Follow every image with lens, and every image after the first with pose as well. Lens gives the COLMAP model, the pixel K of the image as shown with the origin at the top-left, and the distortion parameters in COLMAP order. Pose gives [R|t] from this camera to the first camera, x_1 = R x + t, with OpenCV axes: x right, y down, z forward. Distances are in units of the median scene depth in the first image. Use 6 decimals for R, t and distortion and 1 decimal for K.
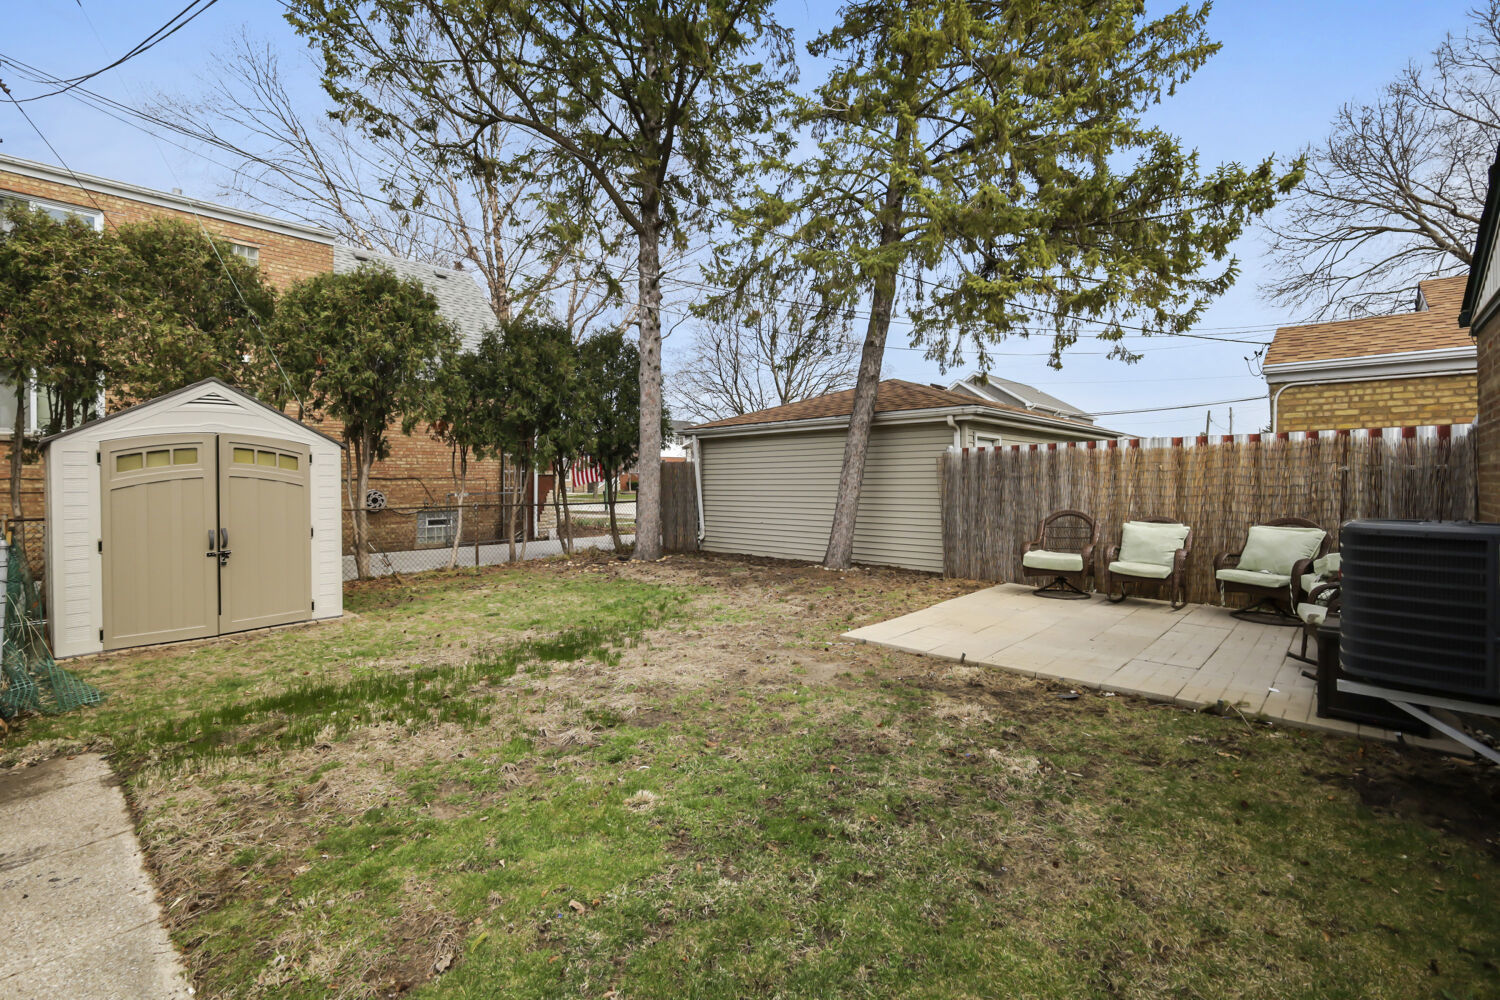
lens RADIAL K [[664.0, 0, 747.6], [0, 664.0, 490.3], [0, 0, 1]] dist [0.001415, -0.001252]
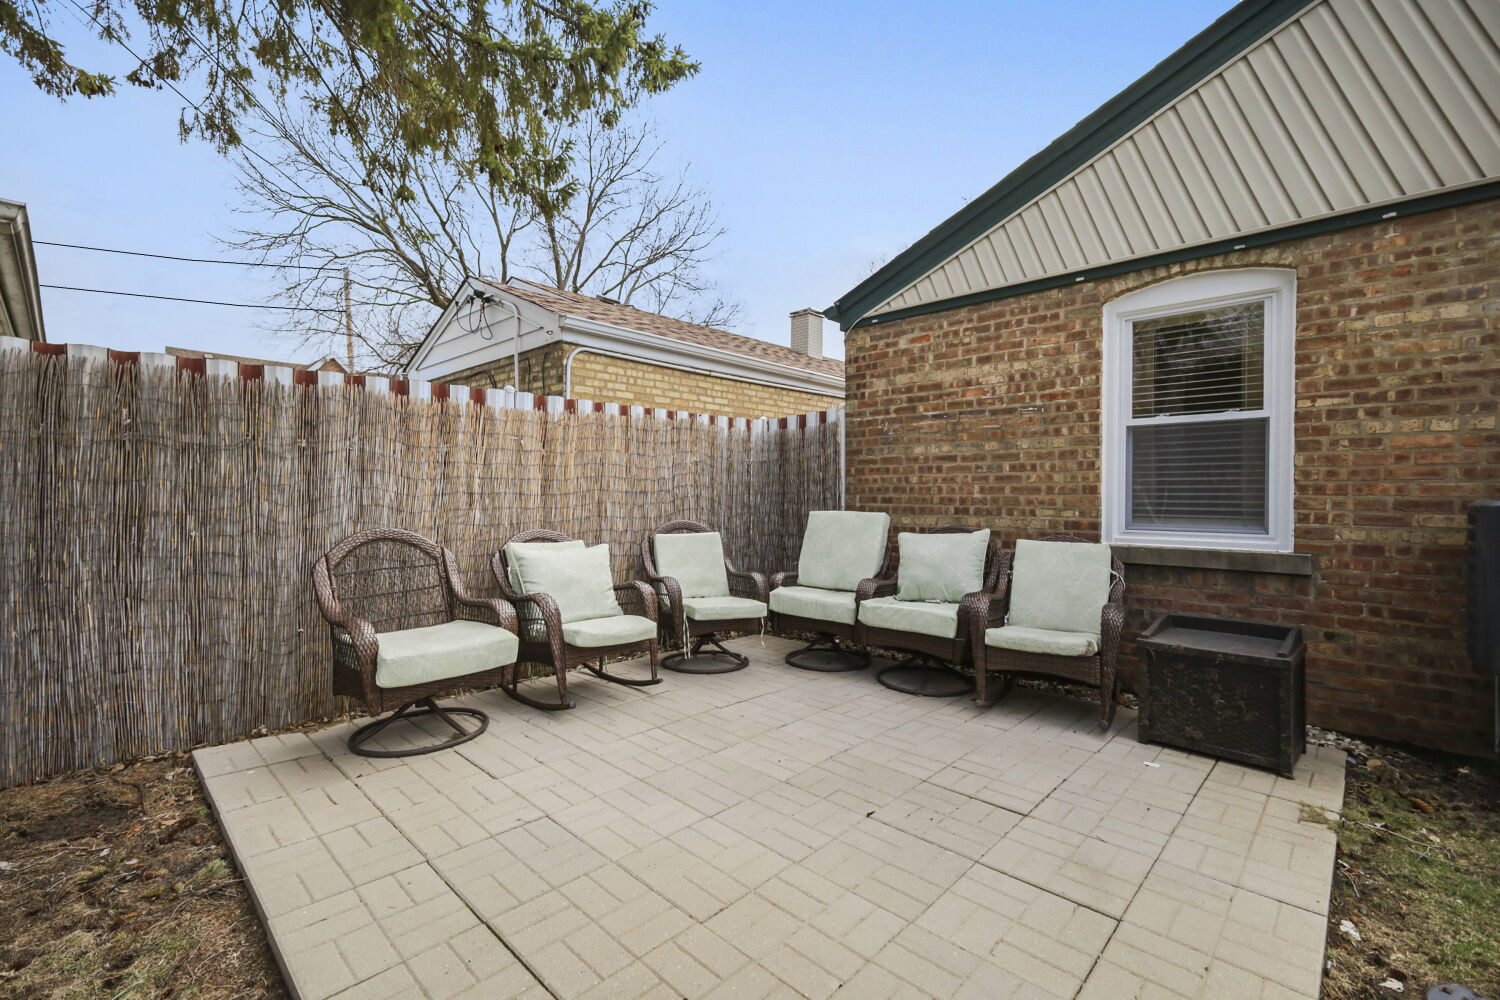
lens RADIAL K [[664.0, 0, 740.4], [0, 664.0, 490.3], [0, 0, 1]] dist [0.001415, -0.001252]
pose [[0.017232, 0.007295, 0.999825, 0.065315], [0.011938, 0.999901, -0.007502, 0.011349], [-0.999780, 0.012065, 0.017144, 0.844055]]
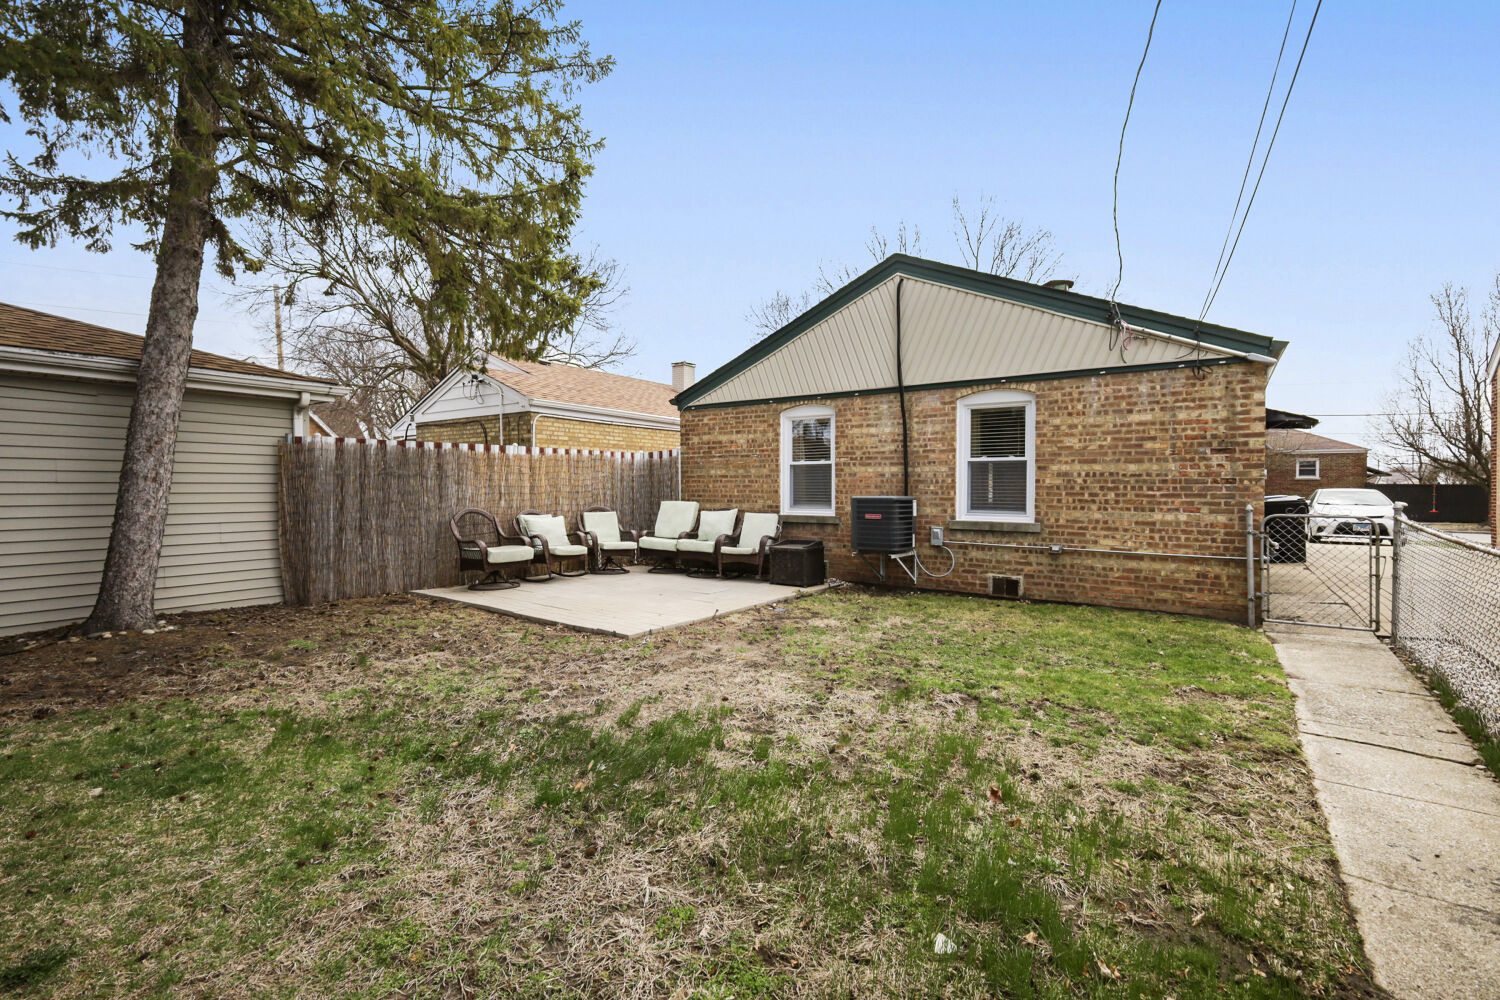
lens RADIAL K [[664.0, 0, 764.0], [0, 664.0, 504.4], [0, 0, 1]] dist [0.001415, -0.001252]
pose [[-0.151702, -0.021728, 0.988187, -0.691018], [0.011210, 0.999656, 0.023701, 0.004273], [-0.988363, 0.014673, -0.151406, 0.779821]]
